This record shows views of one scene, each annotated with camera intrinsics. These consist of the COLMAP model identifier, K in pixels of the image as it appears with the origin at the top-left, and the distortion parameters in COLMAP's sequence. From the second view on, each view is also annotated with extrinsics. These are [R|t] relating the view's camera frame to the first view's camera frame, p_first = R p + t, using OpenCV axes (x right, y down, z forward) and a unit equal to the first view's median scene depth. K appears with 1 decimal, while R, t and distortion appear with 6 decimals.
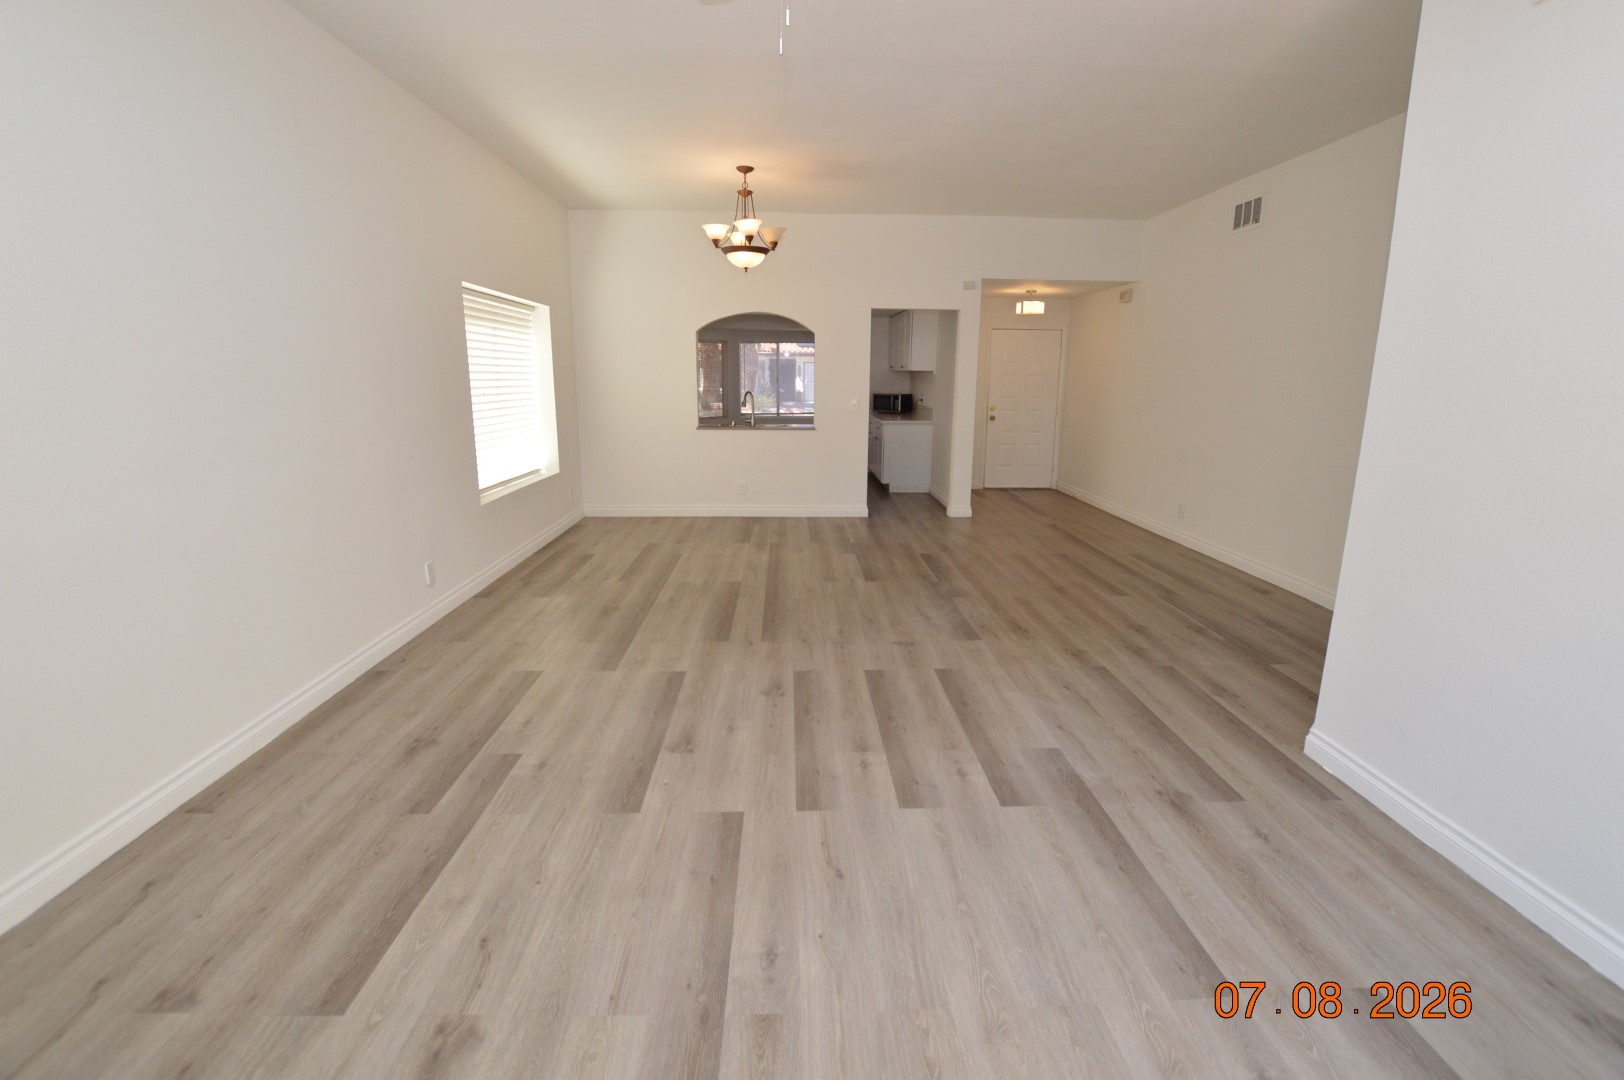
lens RADIAL K [[743.8, 0, 812.0], [0, 743.8, 540.0], [0, 0, 1]] dist [-0.030281, 0.000064]
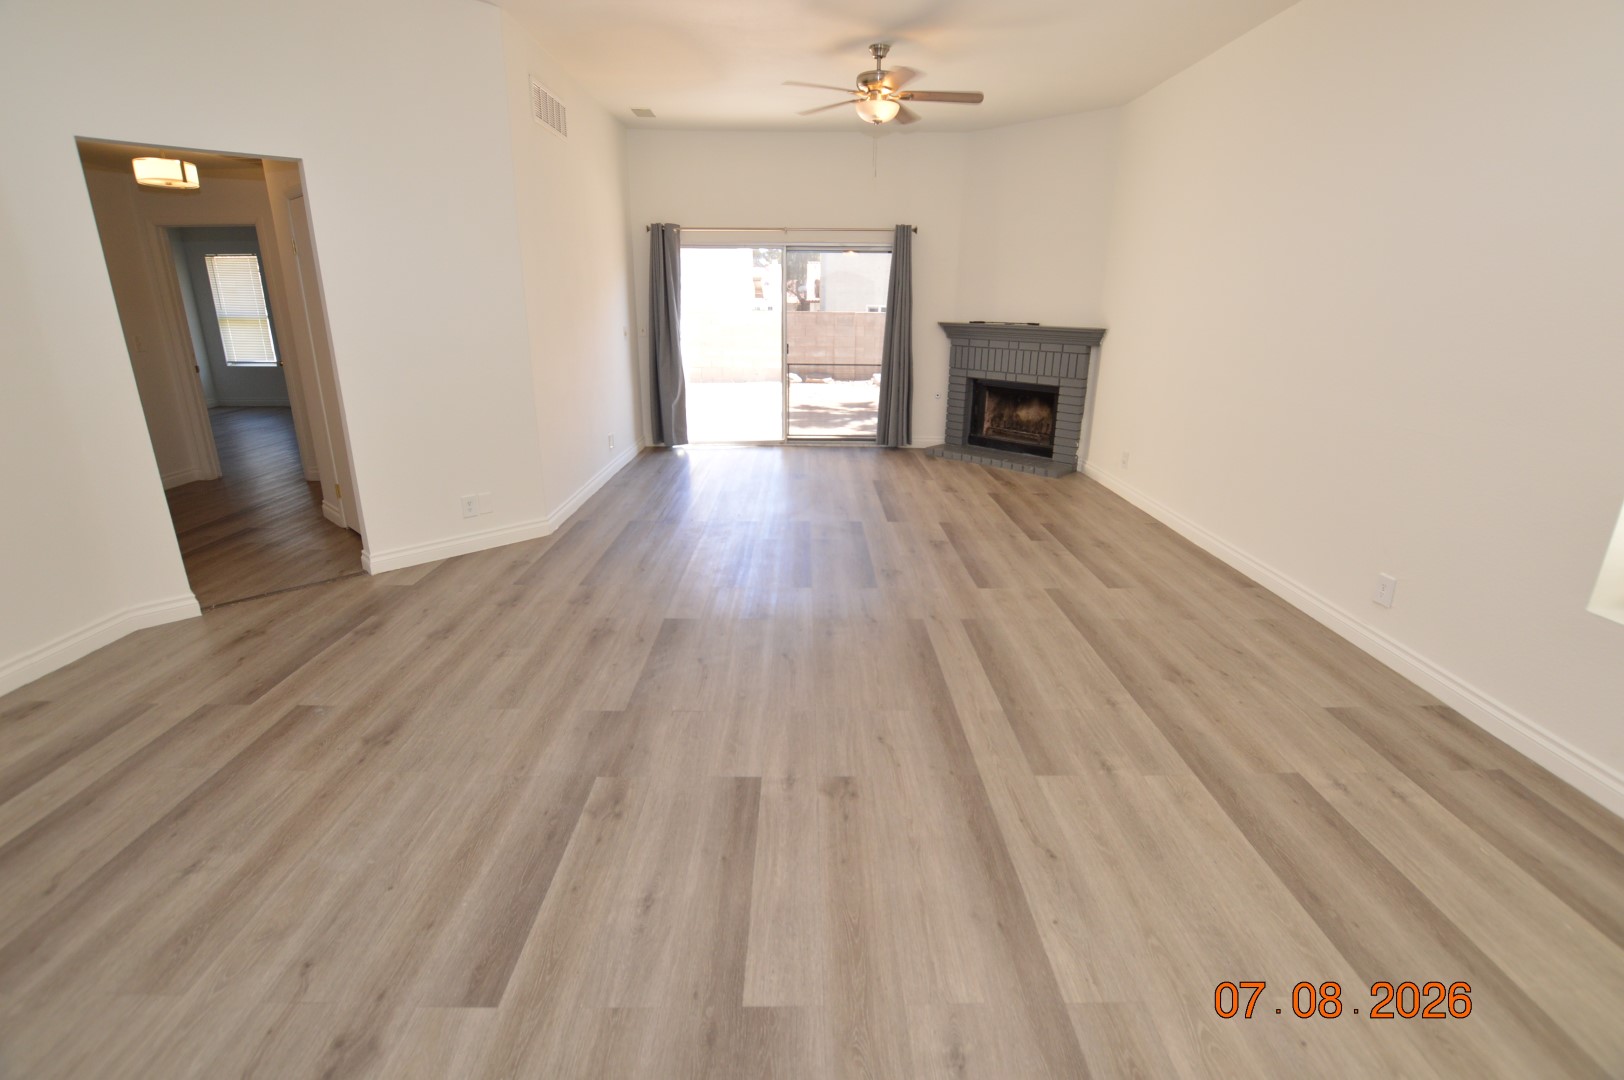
lens RADIAL K [[743.8, 0, 812.0], [0, 743.8, 540.0], [0, 0, 1]] dist [-0.030281, 0.000064]
pose [[-0.999547, -0.025578, 0.015851, 0.049394], [-0.013917, 0.859984, 0.510131, -0.382464], [-0.026680, 0.509679, -0.859951, 1.696969]]
